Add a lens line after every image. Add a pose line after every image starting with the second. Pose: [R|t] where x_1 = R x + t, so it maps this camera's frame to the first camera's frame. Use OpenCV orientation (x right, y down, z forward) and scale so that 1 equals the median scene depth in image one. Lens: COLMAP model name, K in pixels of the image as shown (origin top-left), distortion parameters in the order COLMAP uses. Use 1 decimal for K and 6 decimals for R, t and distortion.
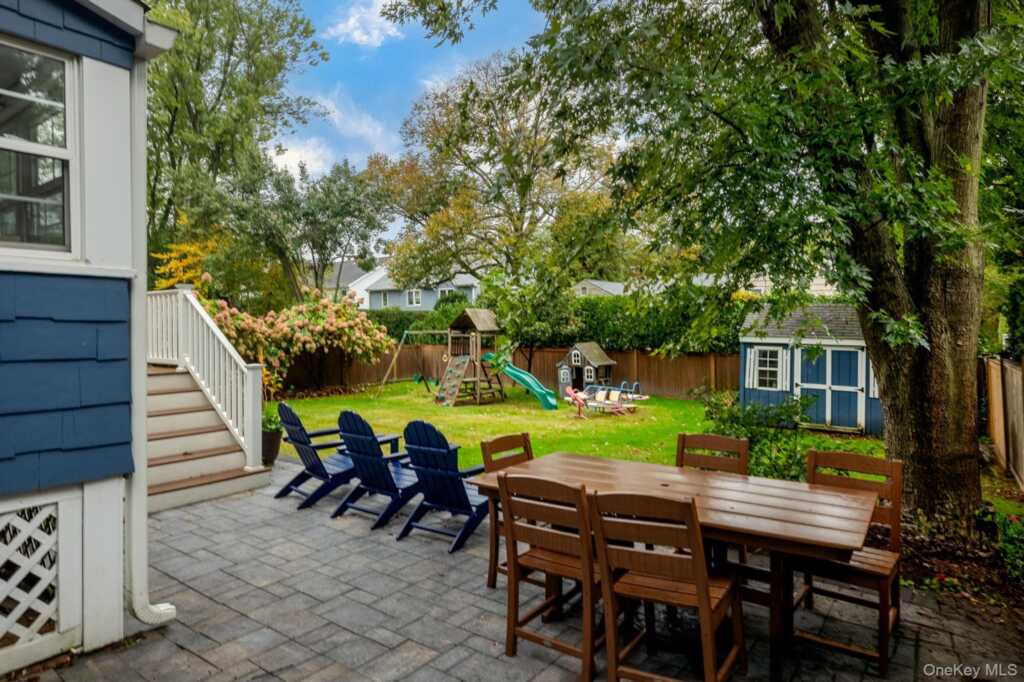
lens RADIAL K [[565.6, 0, 510.6], [0, 565.6, 337.5], [0, 0, 1]] dist [0.002995, 0.000157]
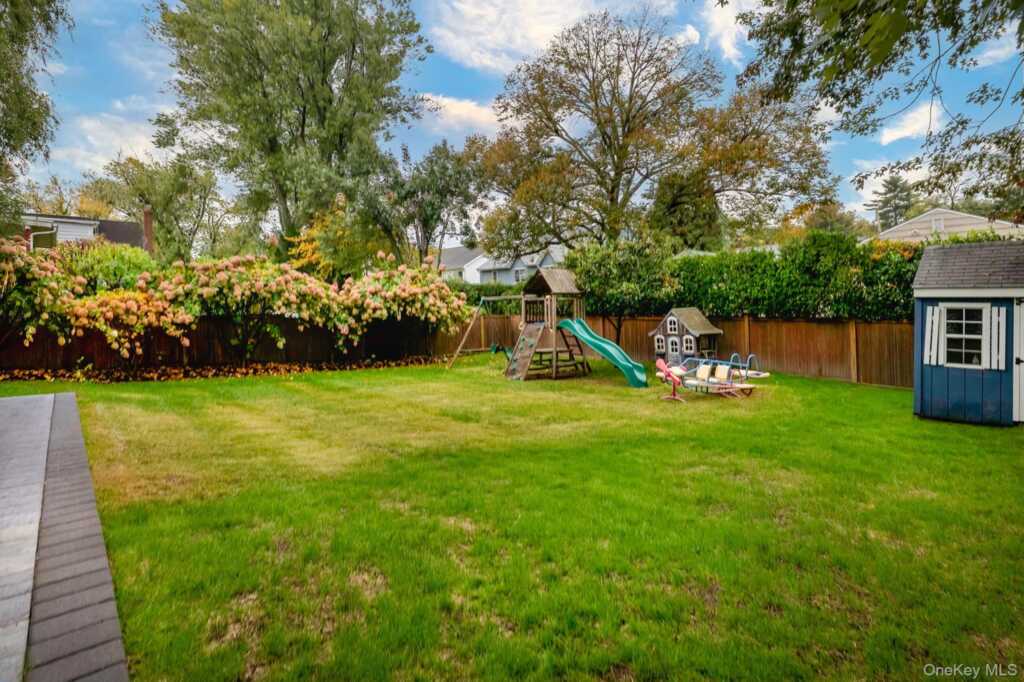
lens RADIAL K [[487.8, 0, 519.7], [0, 487.8, 312.5], [0, 0, 1]] dist [-0.012112, -0.000020]
pose [[0.979720, -0.004853, -0.200312, 0.037945], [0.003159, 0.999957, -0.008775, 0.022016], [0.200346, 0.007964, 0.979693, 0.238604]]
